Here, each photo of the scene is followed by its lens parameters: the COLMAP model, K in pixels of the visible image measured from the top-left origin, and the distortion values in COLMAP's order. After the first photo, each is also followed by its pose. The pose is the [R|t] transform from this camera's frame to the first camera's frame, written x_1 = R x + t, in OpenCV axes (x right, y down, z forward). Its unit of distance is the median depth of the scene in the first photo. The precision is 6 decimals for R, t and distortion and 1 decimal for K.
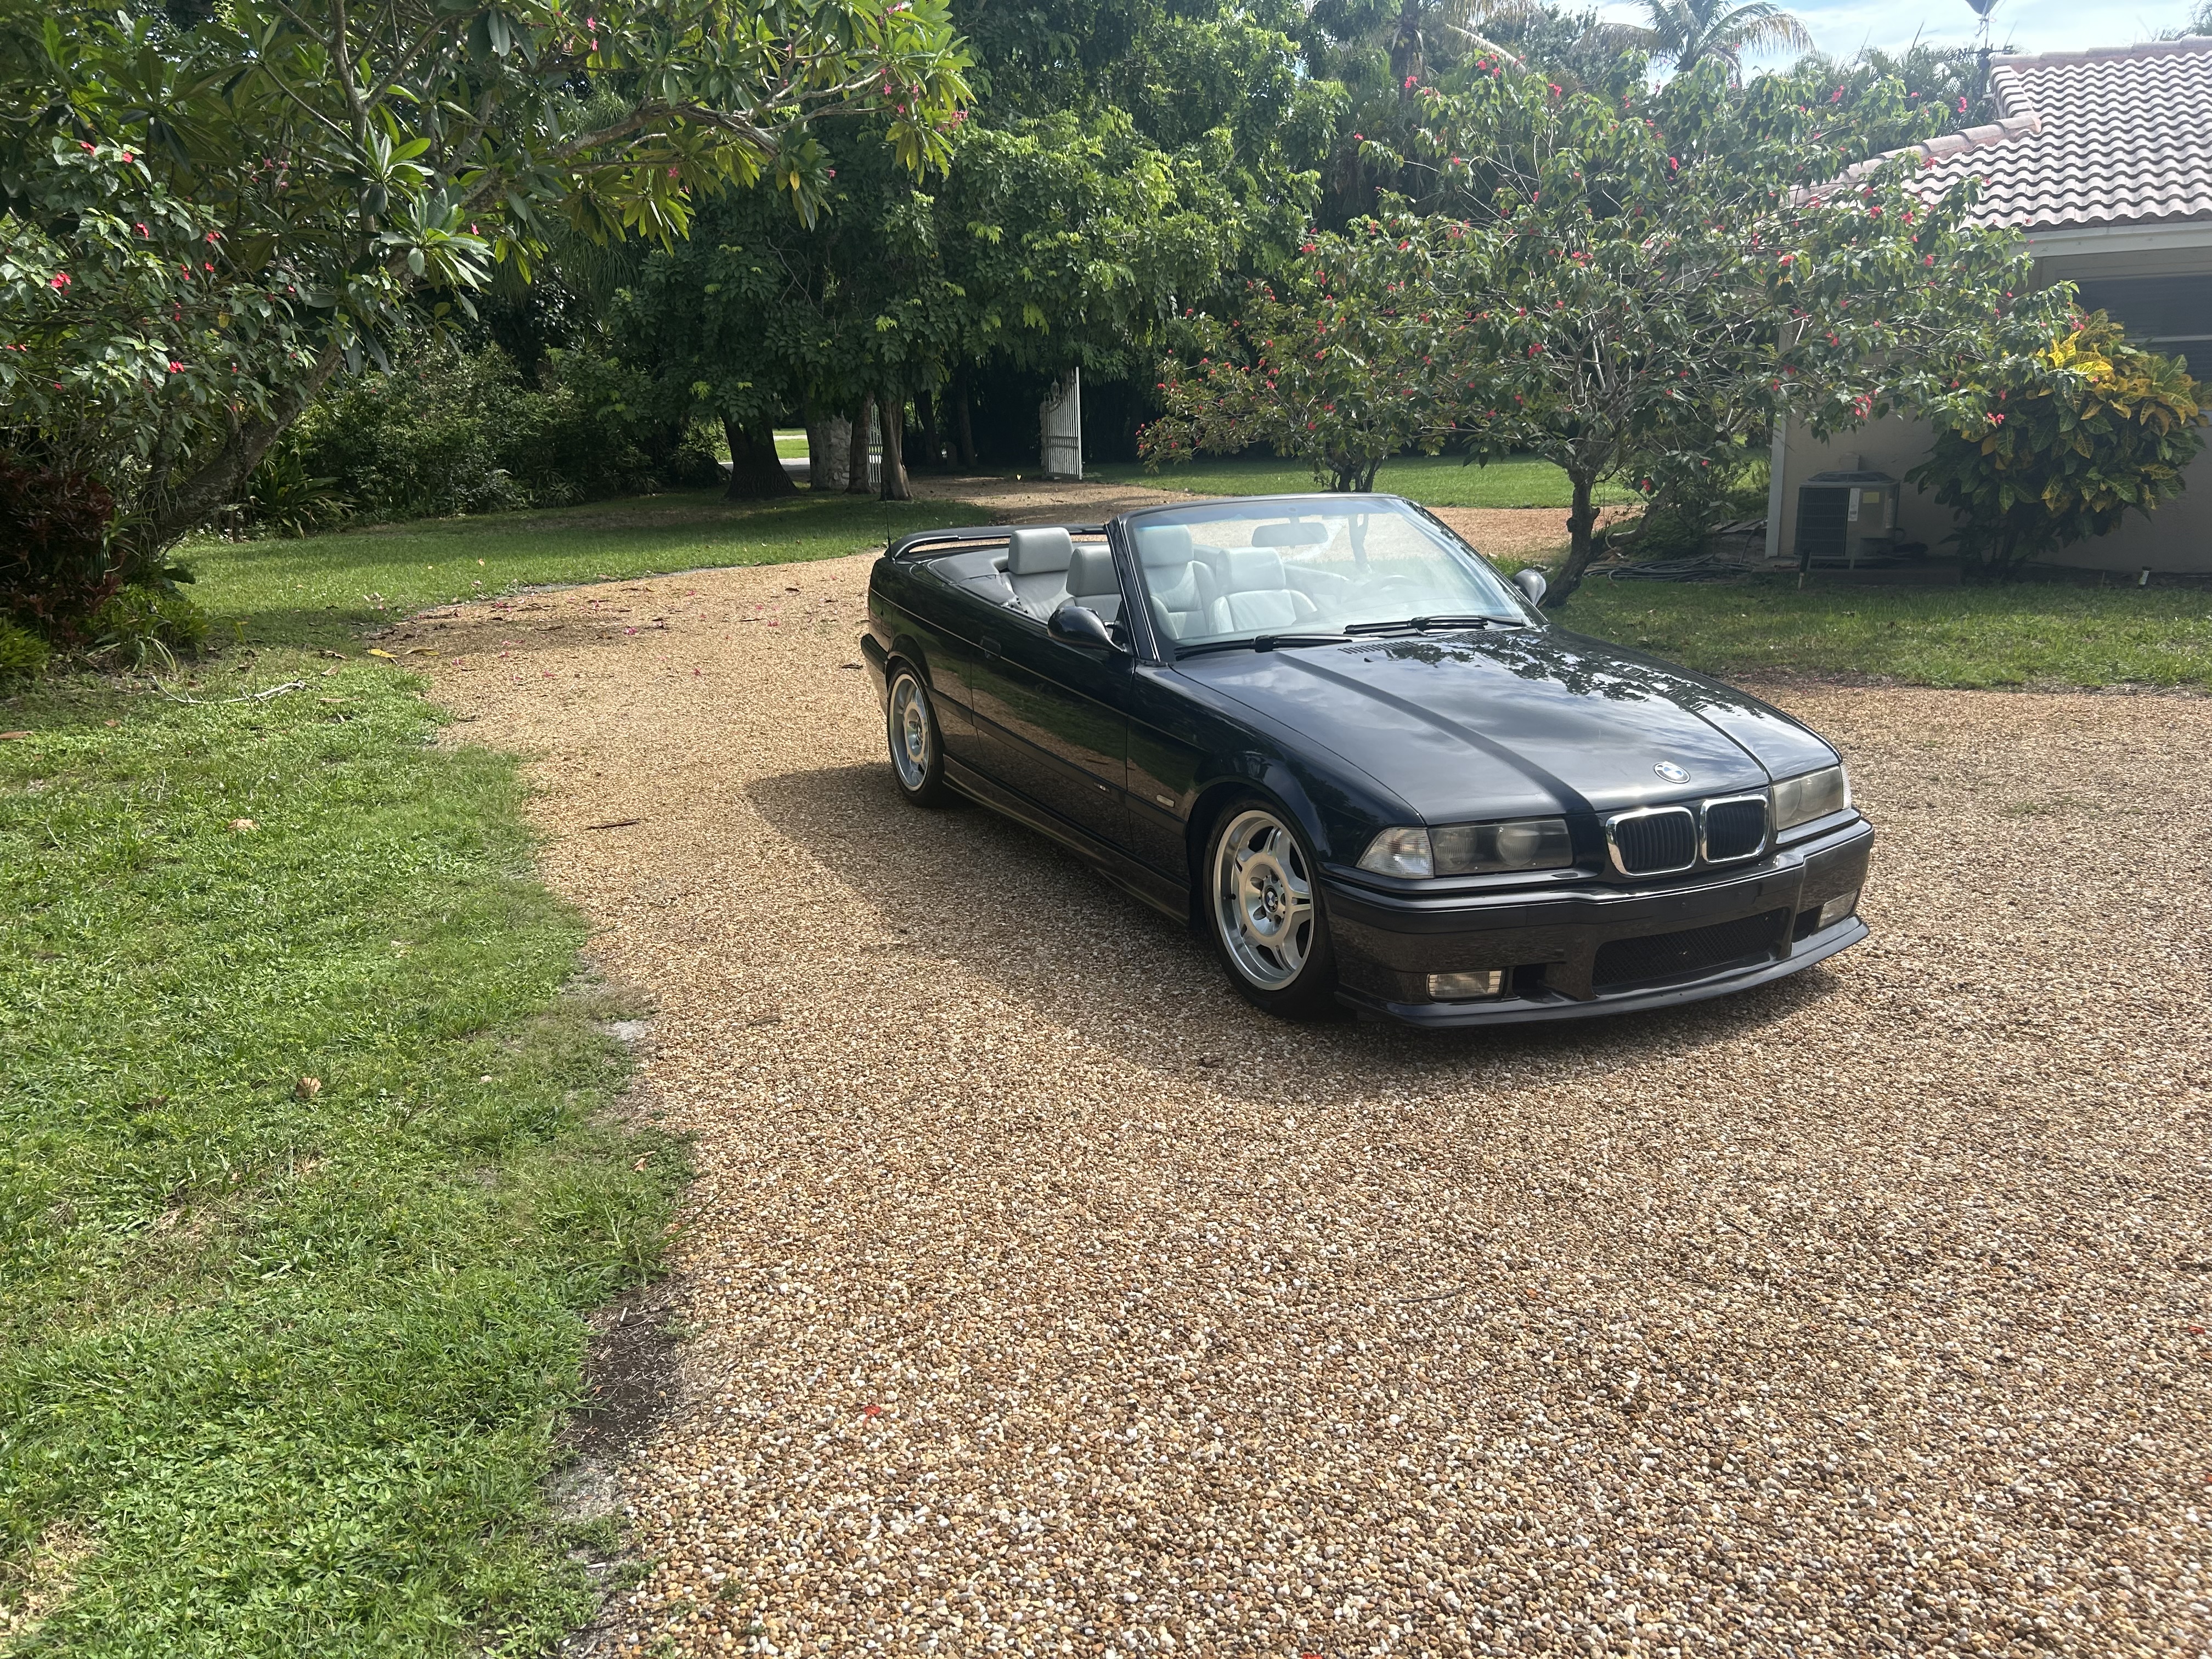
lens RADIAL K [[1693.1, 0, 1109.9], [0, 1693.1, 836.1], [0, 0, 1]] dist [0.035870, -0.039052]
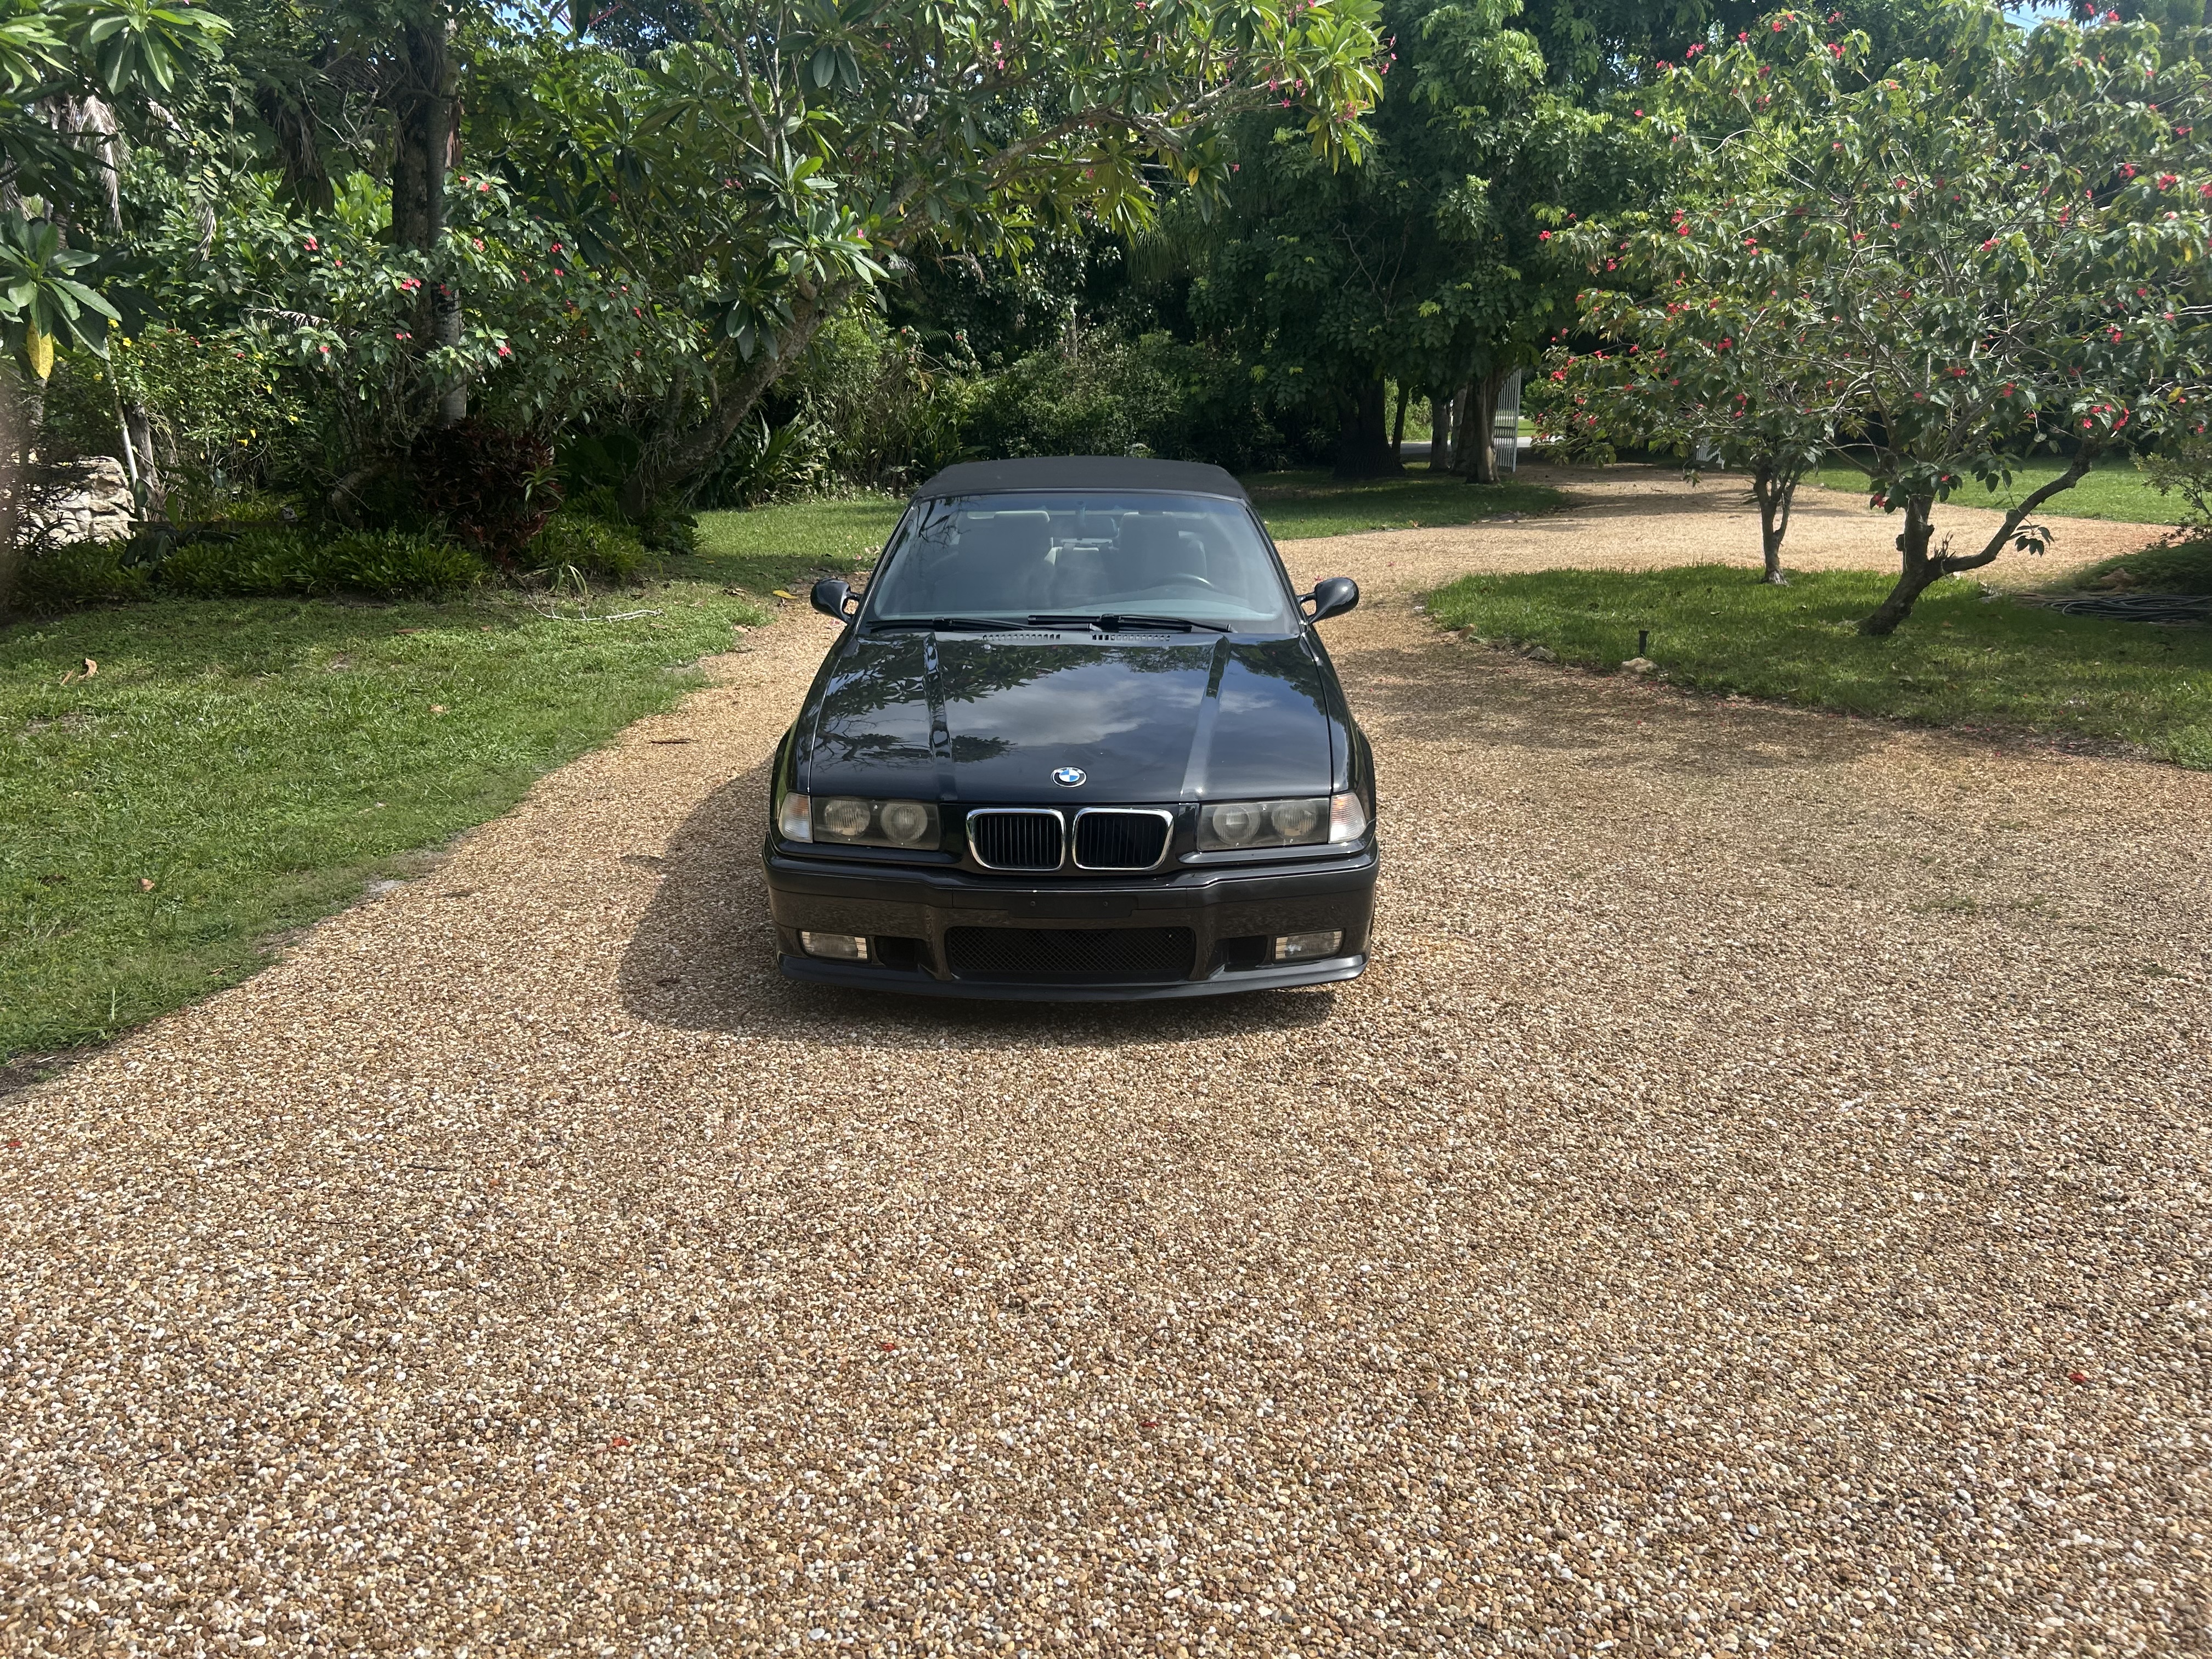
lens RADIAL K [[1693.1, 0, 1110.8], [0, 1693.1, 826.0], [0, 0, 1]] dist [0.035870, -0.039052]
pose [[0.893341, 0.130361, -0.430057, 0.289123], [-0.128086, 0.991167, 0.034380, -0.016600], [0.430740, 0.024371, 0.902147, 0.037259]]
